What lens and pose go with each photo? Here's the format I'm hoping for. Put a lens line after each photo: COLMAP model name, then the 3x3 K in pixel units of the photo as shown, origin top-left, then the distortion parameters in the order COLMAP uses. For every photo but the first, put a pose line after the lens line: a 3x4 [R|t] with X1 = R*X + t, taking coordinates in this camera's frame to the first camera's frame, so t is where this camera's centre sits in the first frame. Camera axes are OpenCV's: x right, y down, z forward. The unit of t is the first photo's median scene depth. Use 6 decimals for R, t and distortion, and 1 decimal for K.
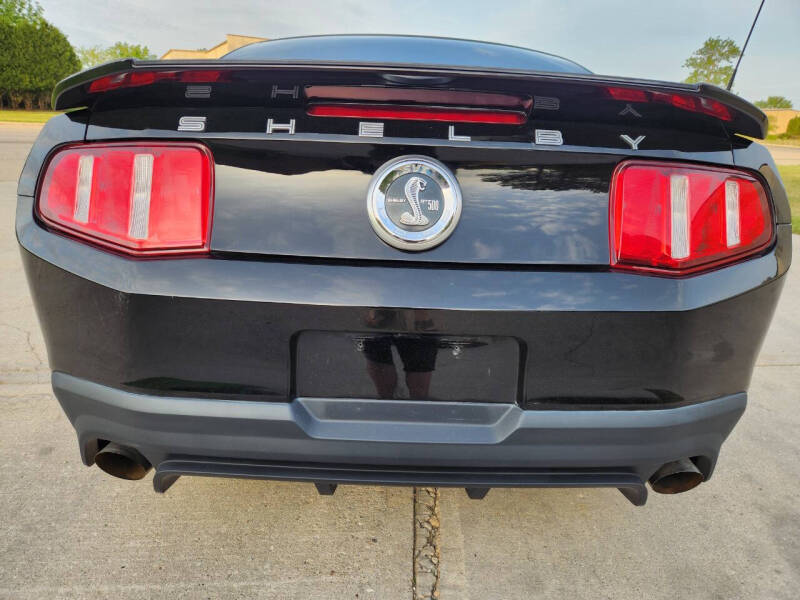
lens RADIAL K [[535.9, 0, 403.9], [0, 535.9, 298.2], [0, 0, 1]] dist [0.061790, -0.051118]
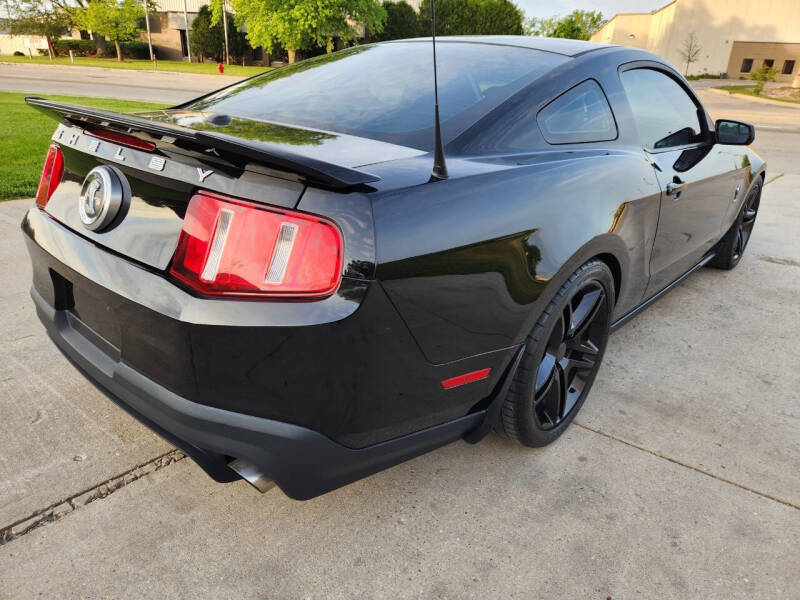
lens RADIAL K [[535.9, 0, 408.1], [0, 535.9, 299.2], [0, 0, 1]] dist [0.061790, -0.051118]
pose [[0.752478, 0.253278, -0.607969, 1.471748], [-0.218324, 0.966831, 0.132562, -0.267617], [0.621378, 0.032984, 0.782816, 0.347485]]
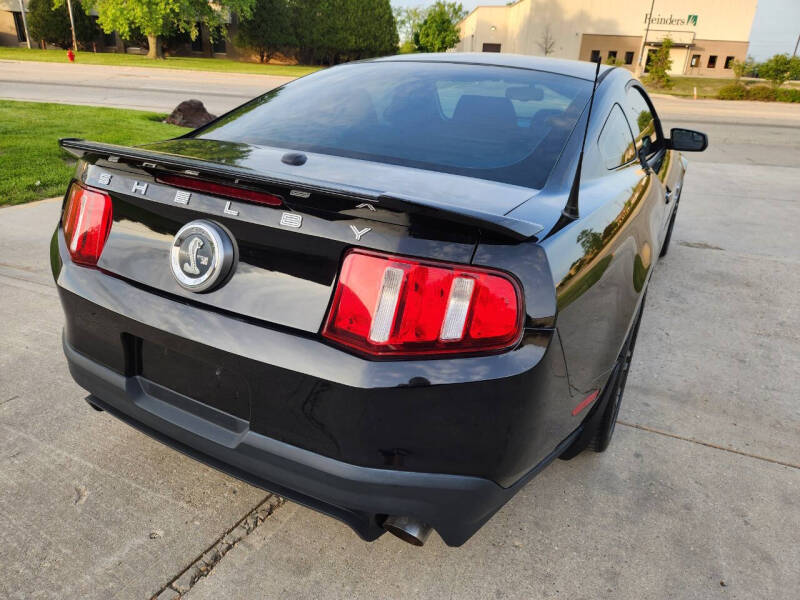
lens RADIAL K [[535.9, 0, 407.3], [0, 535.9, 298.7], [0, 0, 1]] dist [0.061790, -0.051118]
pose [[0.878171, 0.194614, -0.436967, 0.983193], [-0.161775, 0.980500, 0.111571, -0.280422], [0.450160, -0.027288, 0.892531, 0.036104]]
